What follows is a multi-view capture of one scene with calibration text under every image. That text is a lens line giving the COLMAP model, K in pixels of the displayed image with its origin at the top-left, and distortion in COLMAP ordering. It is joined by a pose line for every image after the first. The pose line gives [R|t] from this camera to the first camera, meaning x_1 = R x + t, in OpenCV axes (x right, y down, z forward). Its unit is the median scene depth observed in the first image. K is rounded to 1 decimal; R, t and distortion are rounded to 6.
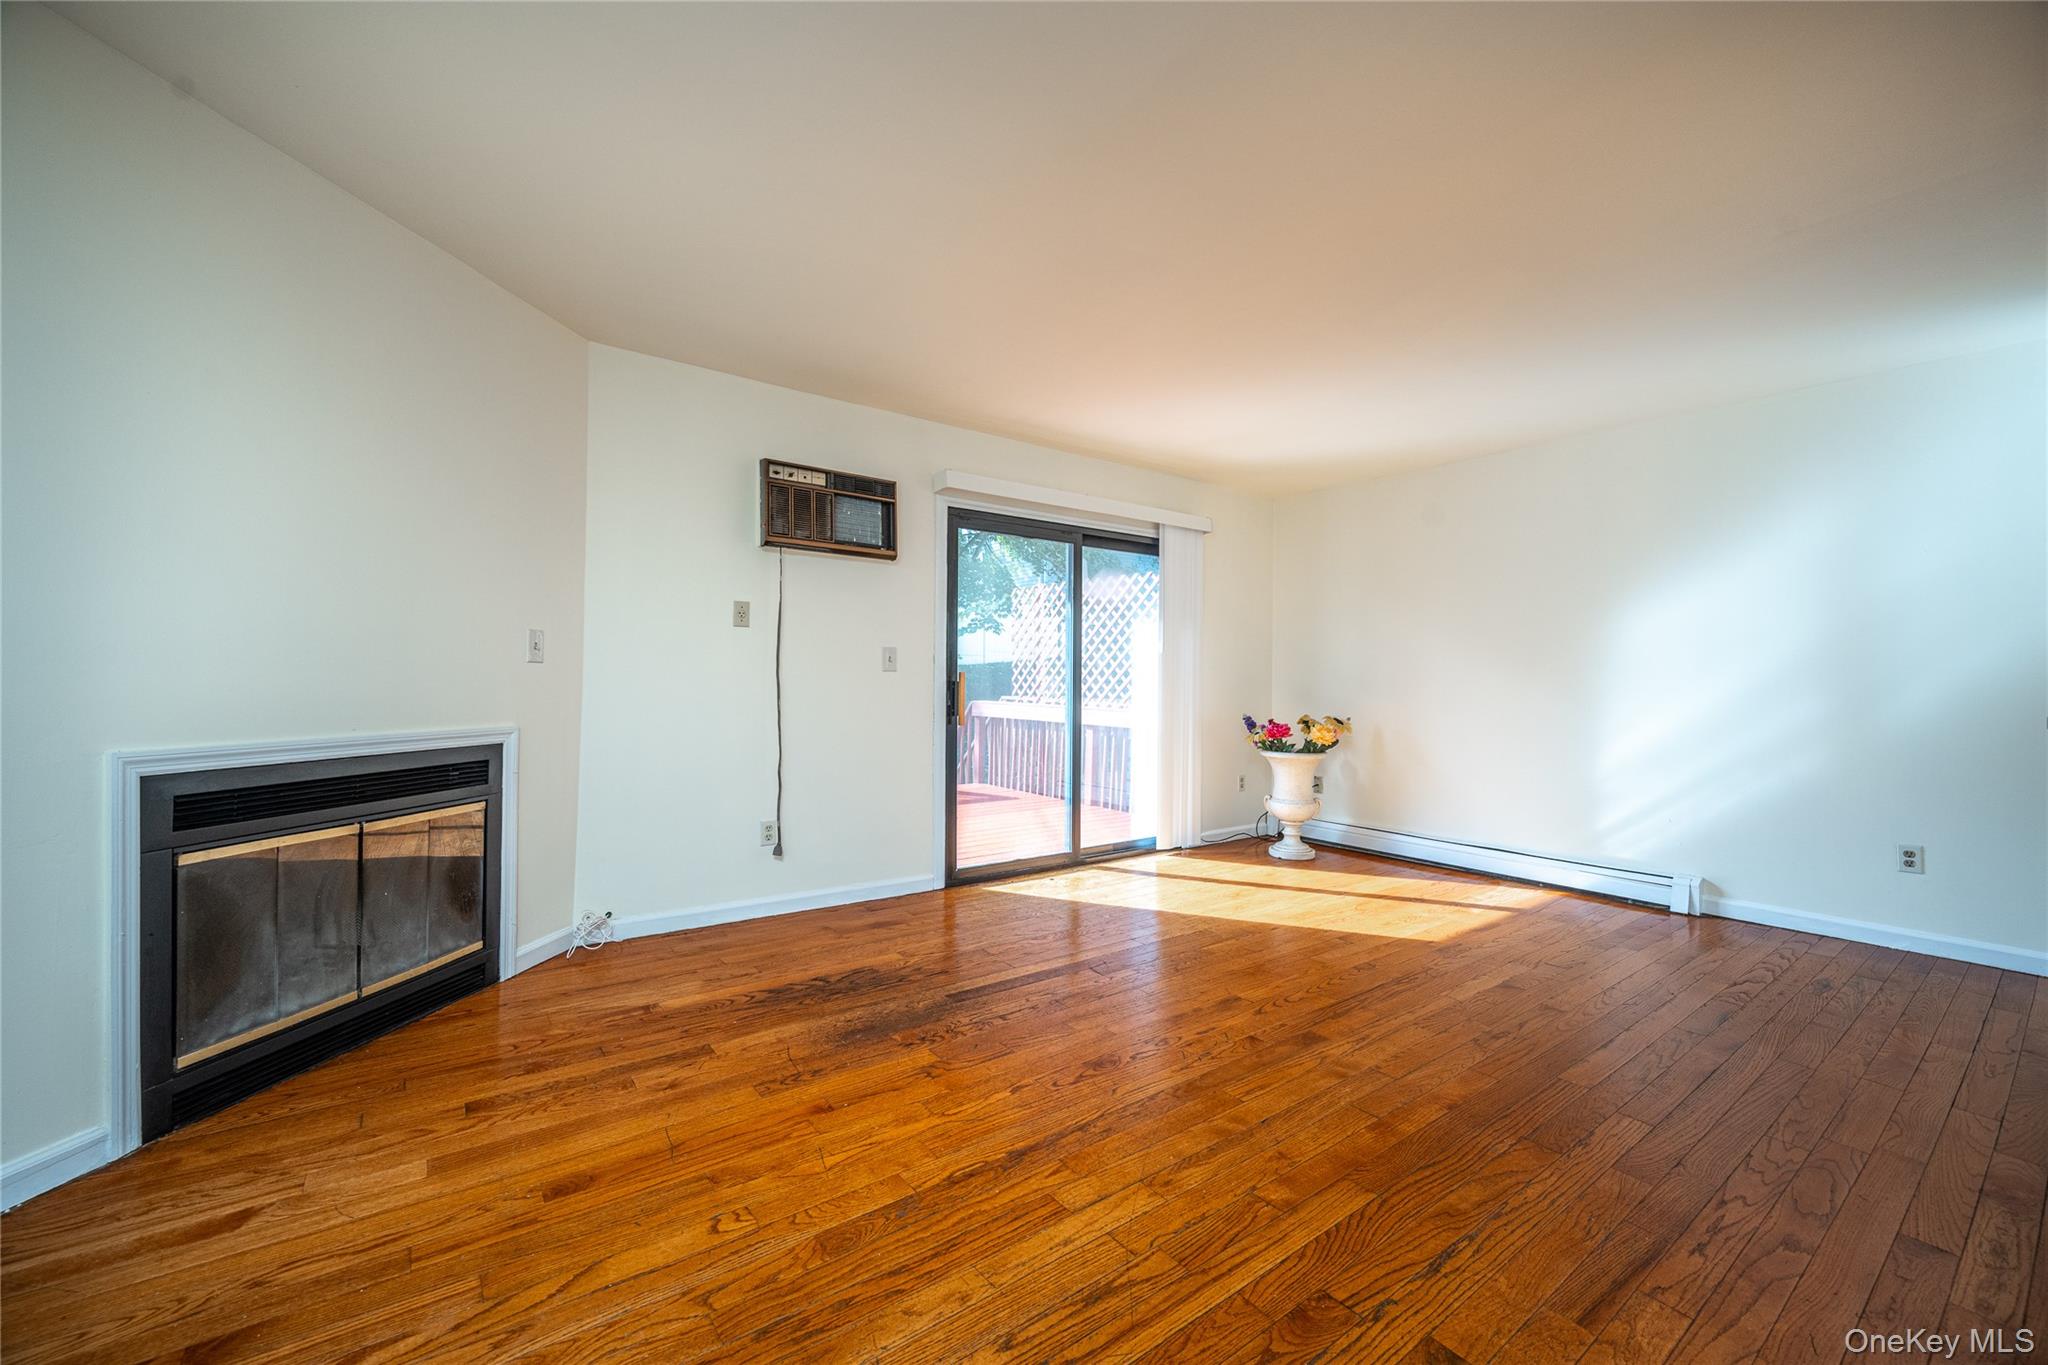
lens RADIAL K [[817.4, 0, 1031.0], [0, 817.4, 686.6], [0, 0, 1]] dist [-0.002591, 0.000247]
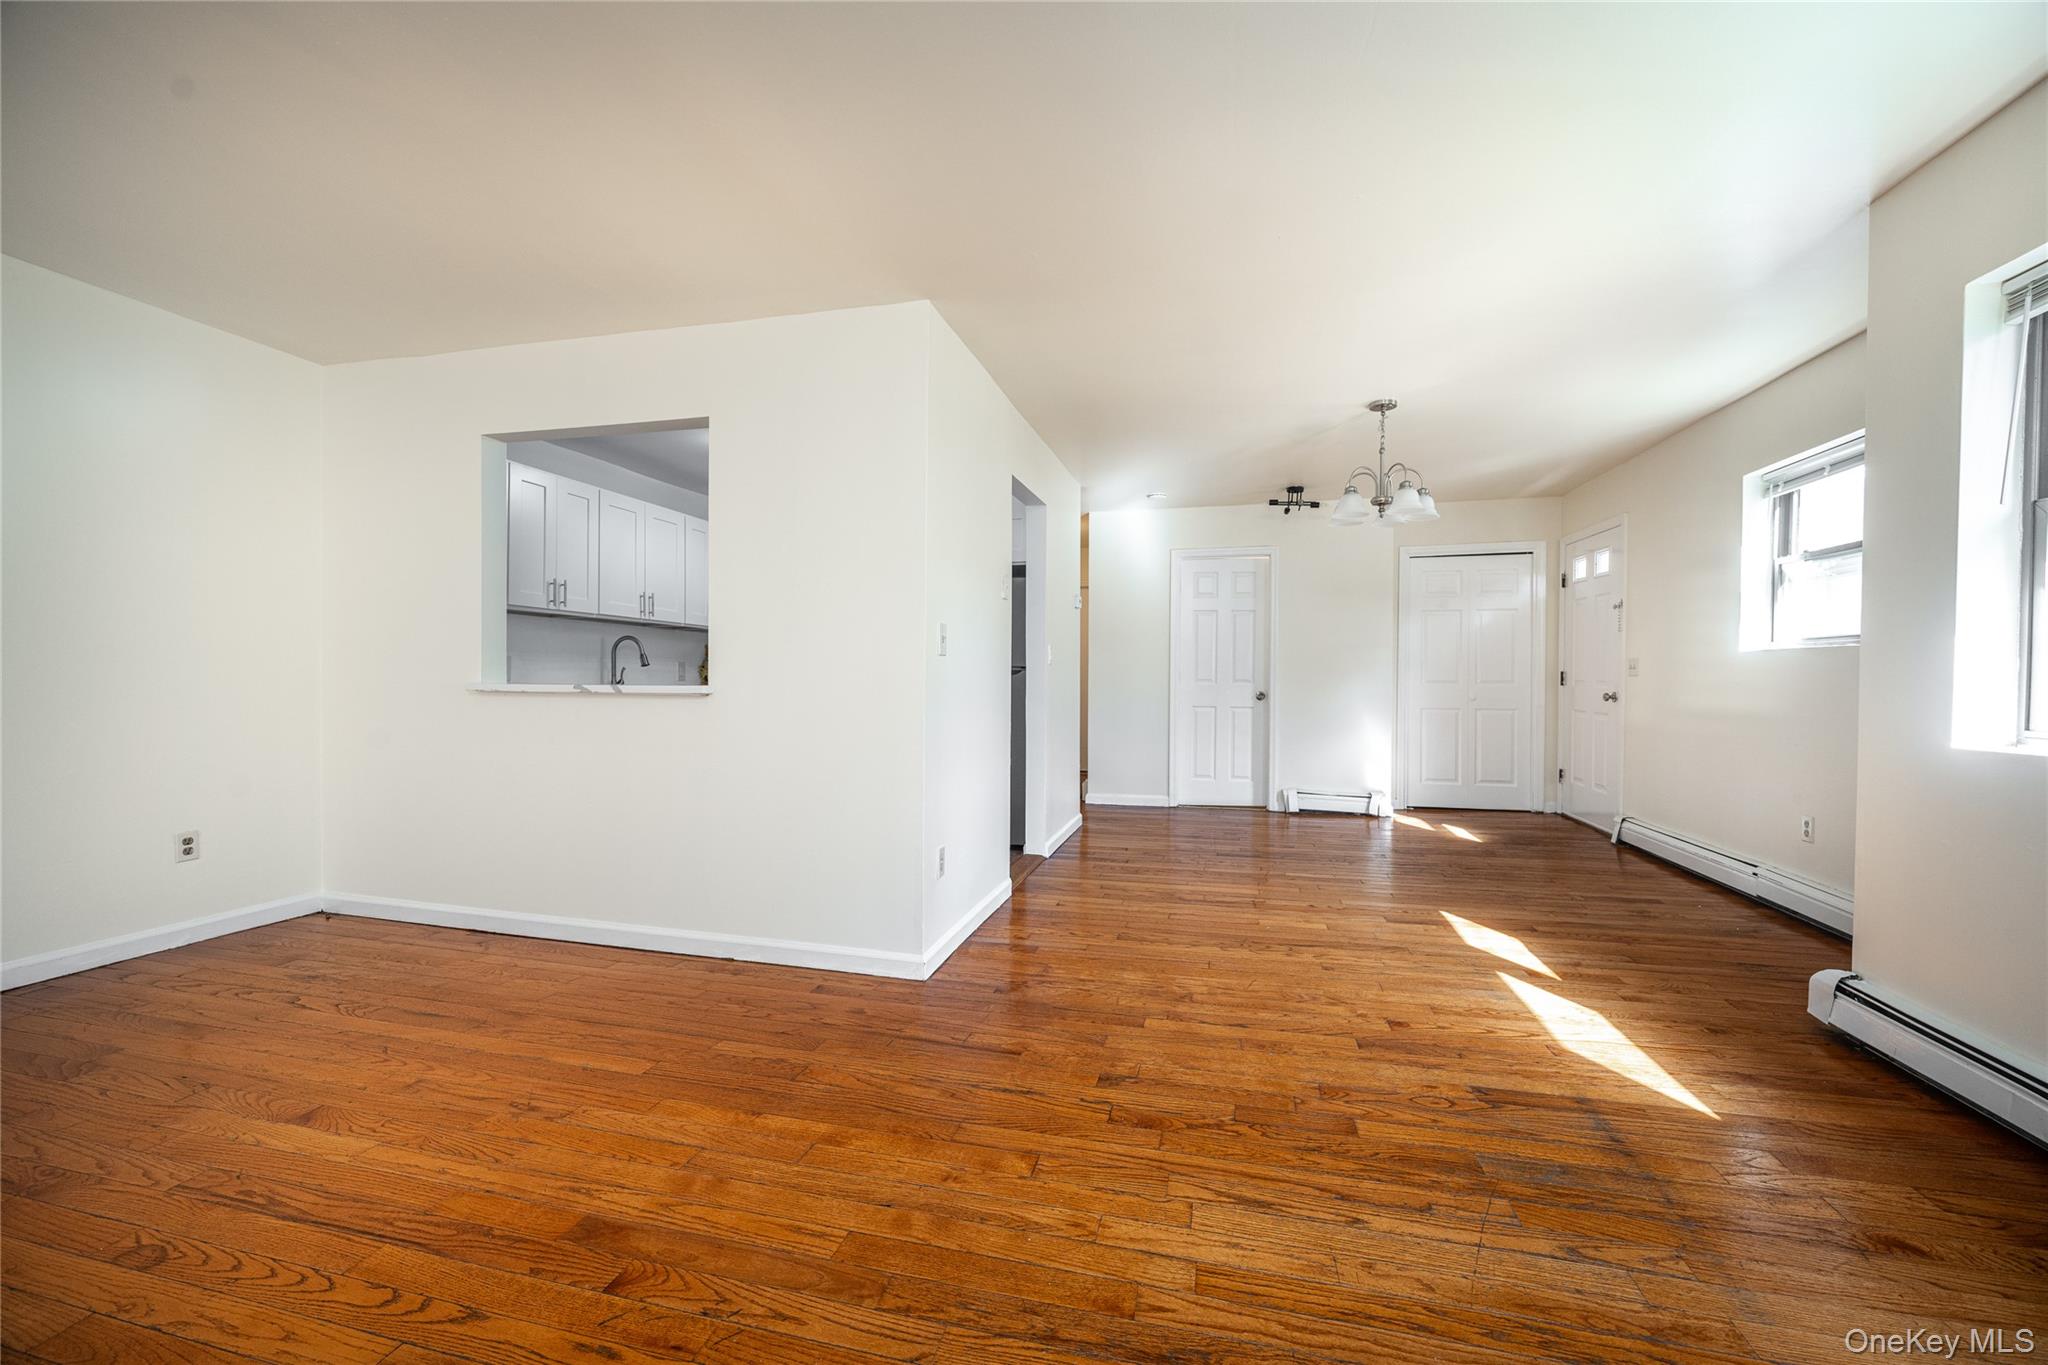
lens RADIAL K [[817.4, 0, 1022.7], [0, 817.4, 680.1], [0, 0, 1]] dist [-0.002591, 0.000247]
pose [[-0.623811, -0.016934, 0.781392, -0.510003], [-0.008279, 0.999852, 0.015059, -0.004959], [-0.781532, 0.002925, -0.623859, 1.676977]]
